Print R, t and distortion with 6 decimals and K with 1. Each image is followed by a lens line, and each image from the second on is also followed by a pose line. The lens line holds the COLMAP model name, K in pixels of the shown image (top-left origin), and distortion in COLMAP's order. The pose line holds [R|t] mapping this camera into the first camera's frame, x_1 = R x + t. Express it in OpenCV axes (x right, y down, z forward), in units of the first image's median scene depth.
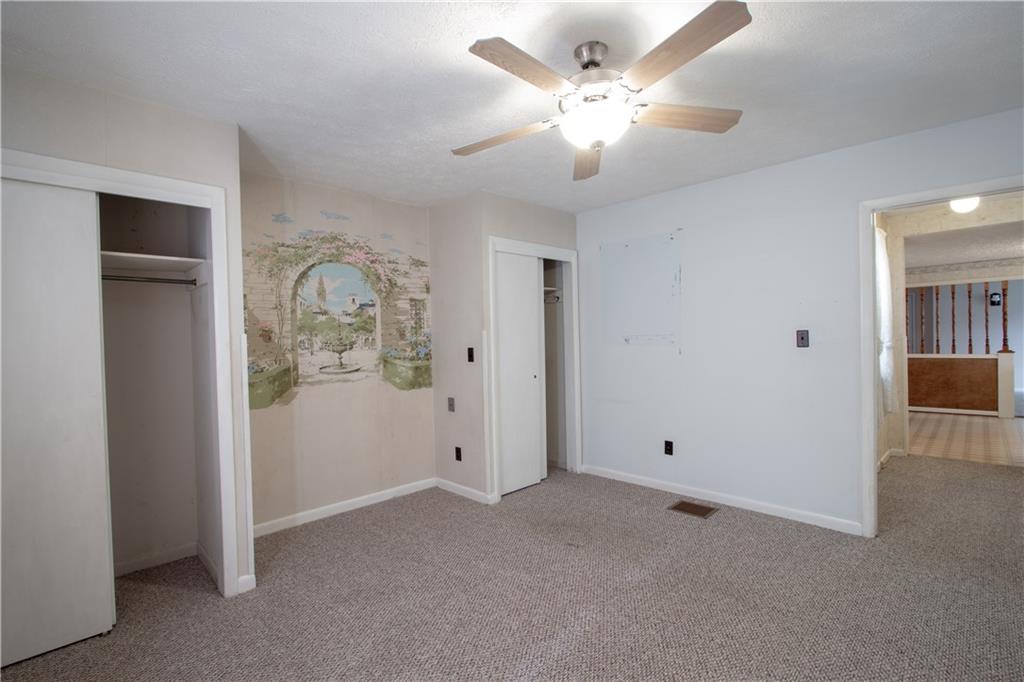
lens RADIAL K [[481.6, 0, 502.8], [0, 481.6, 339.9], [0, 0, 1]] dist [-0.016560, 0.004245]
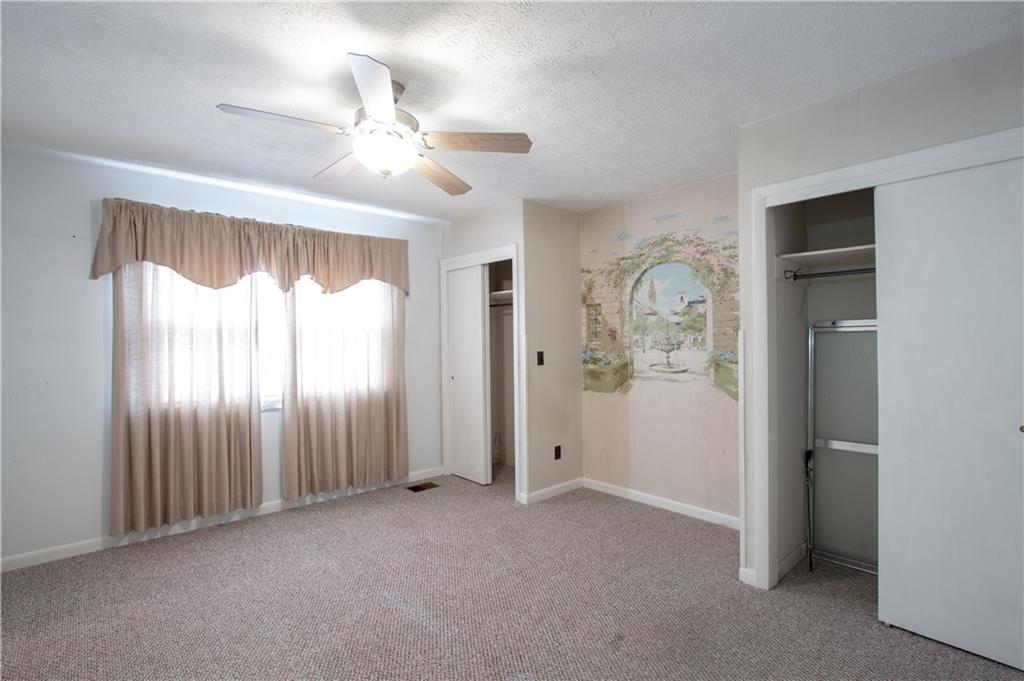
lens RADIAL K [[481.6, 0, 503.0], [0, 481.6, 341.0], [0, 0, 1]] dist [-0.016560, 0.004245]
pose [[-0.059839, 0.023452, -0.997932, 0.704426], [0.003988, 0.999722, 0.023255, -0.021912], [0.998200, -0.002588, -0.059916, 0.729444]]
